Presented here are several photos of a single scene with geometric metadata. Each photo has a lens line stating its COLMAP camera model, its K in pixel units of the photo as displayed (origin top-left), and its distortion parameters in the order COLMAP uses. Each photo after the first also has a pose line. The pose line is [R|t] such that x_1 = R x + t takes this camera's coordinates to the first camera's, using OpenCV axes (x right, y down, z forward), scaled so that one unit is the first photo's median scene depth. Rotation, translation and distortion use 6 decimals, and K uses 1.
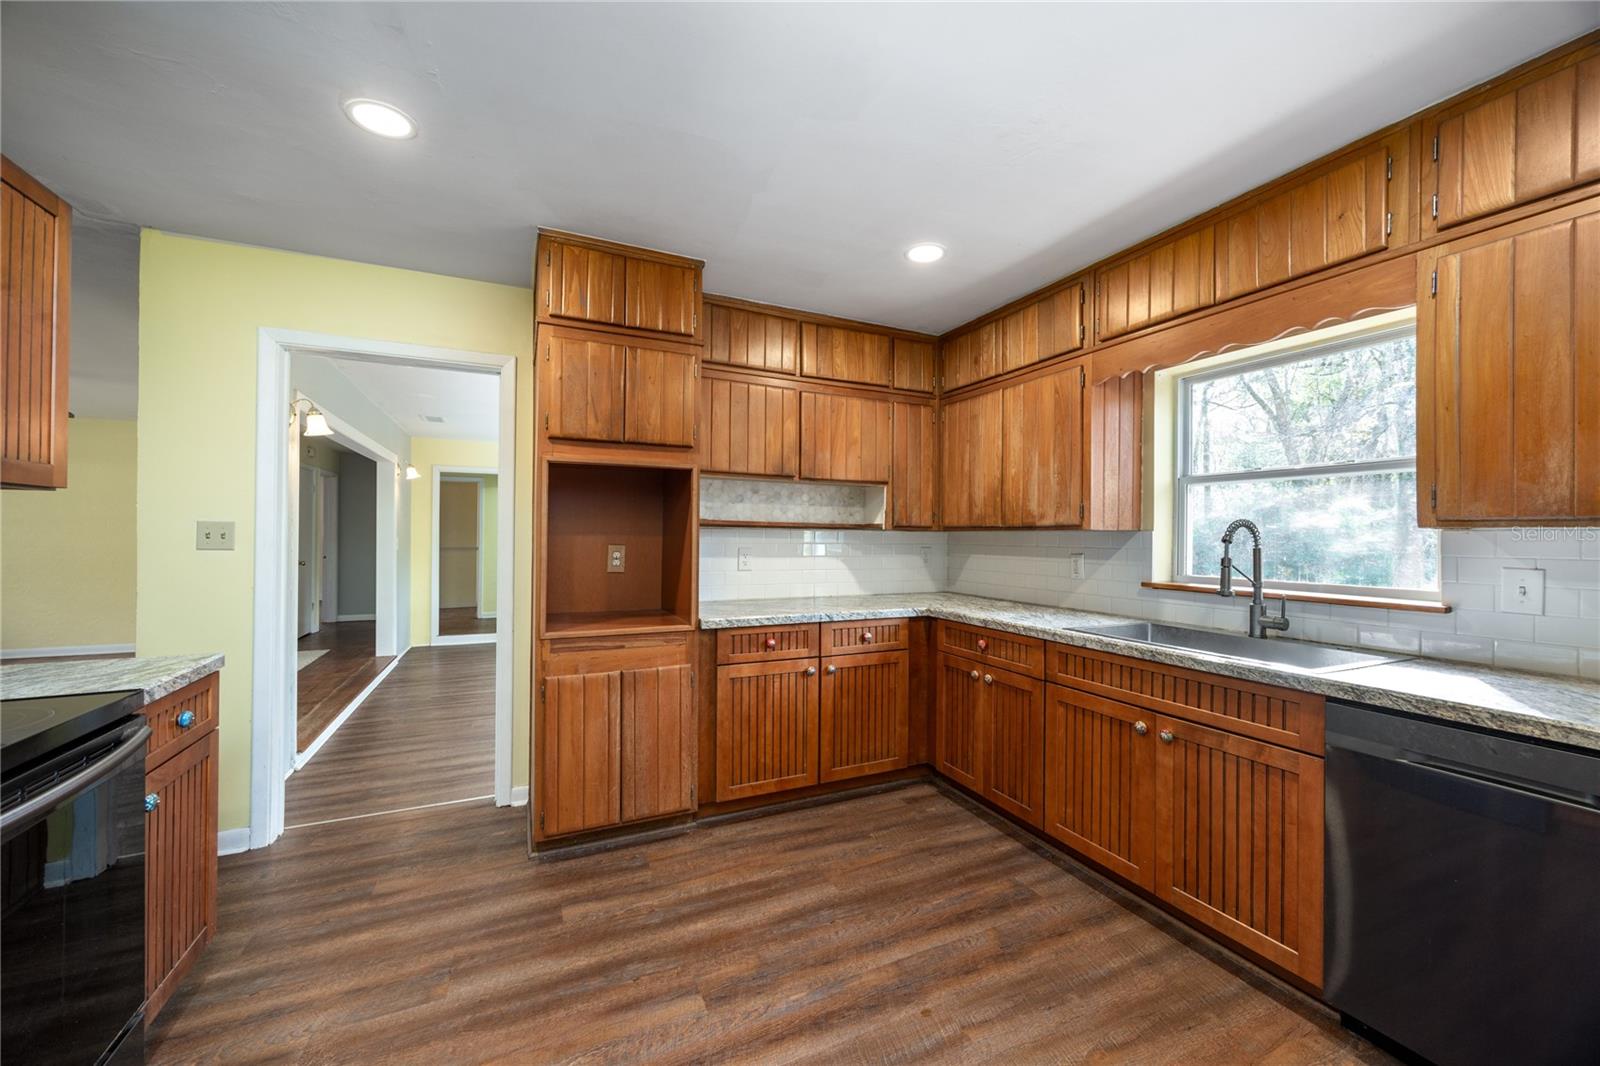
lens RADIAL K [[602.8, 0, 803.6], [0, 602.8, 532.5], [0, 0, 1]] dist [-0.003591, 0.000287]
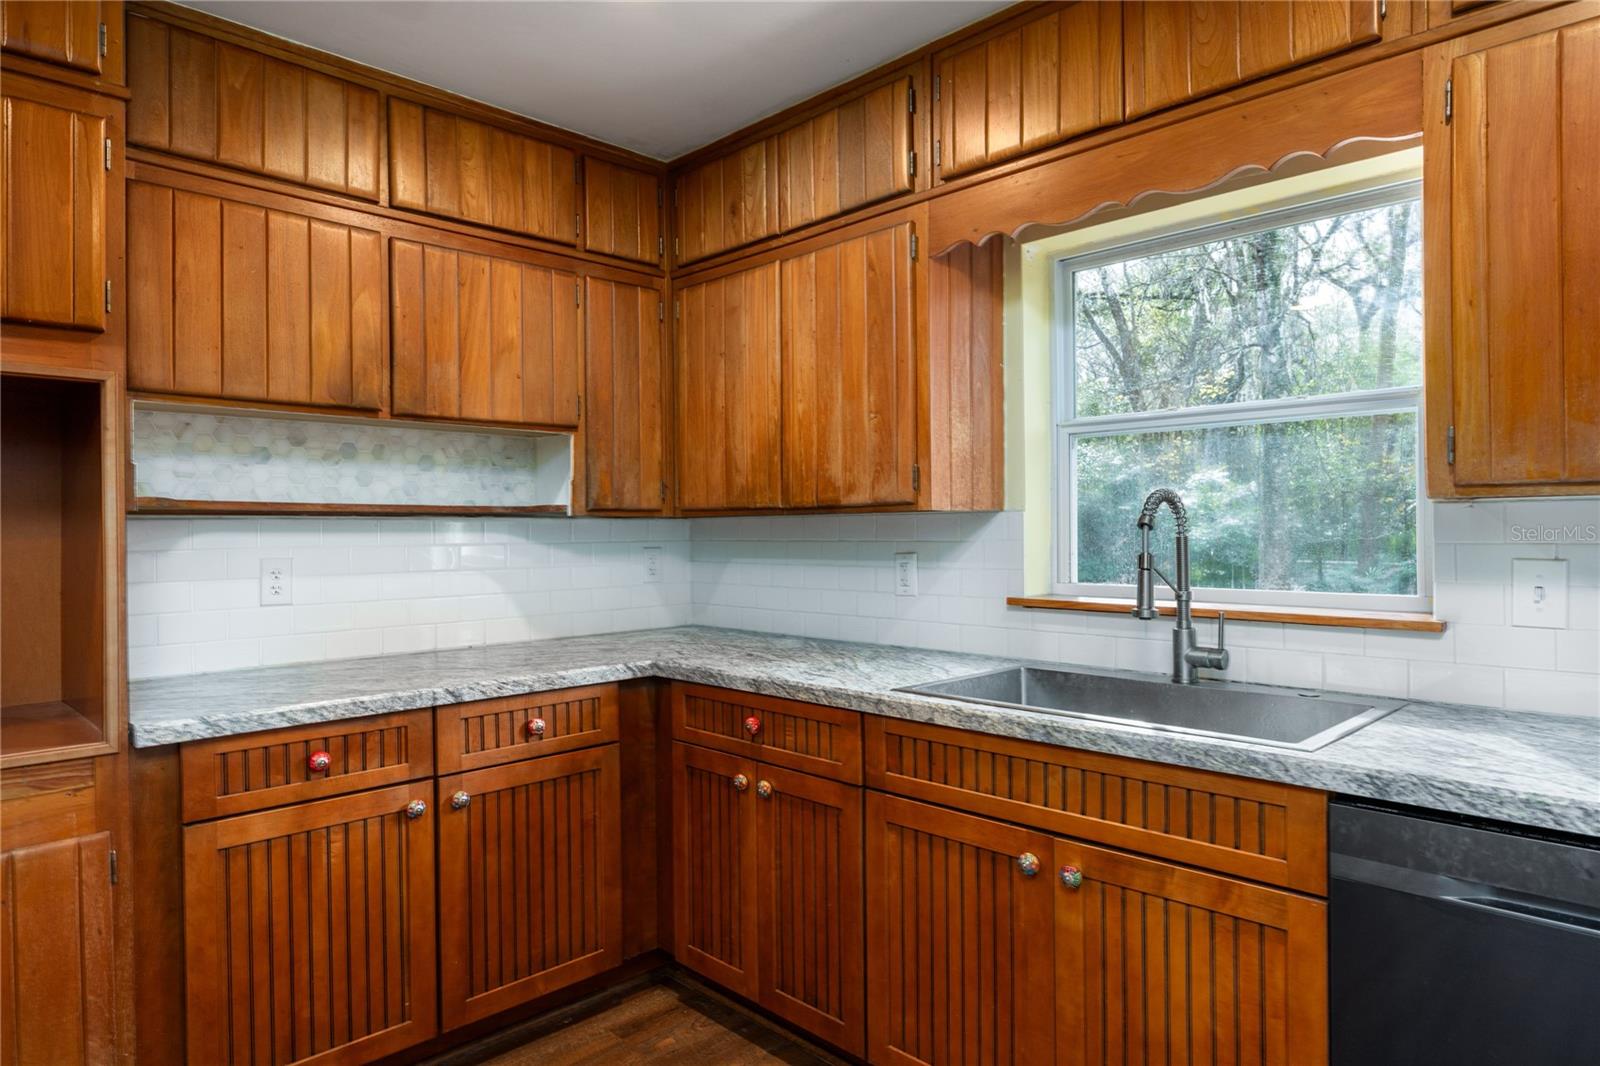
lens RADIAL K [[955.5, 0, 798.8], [0, 955.5, 528.2], [0, 0, 1]] dist [-0.005645, 0.000122]
pose [[0.943177, -0.018395, 0.331780, 0.060025], [0.016638, 0.999828, 0.008136, 0.002910], [-0.331873, -0.002153, 0.943322, 0.196452]]
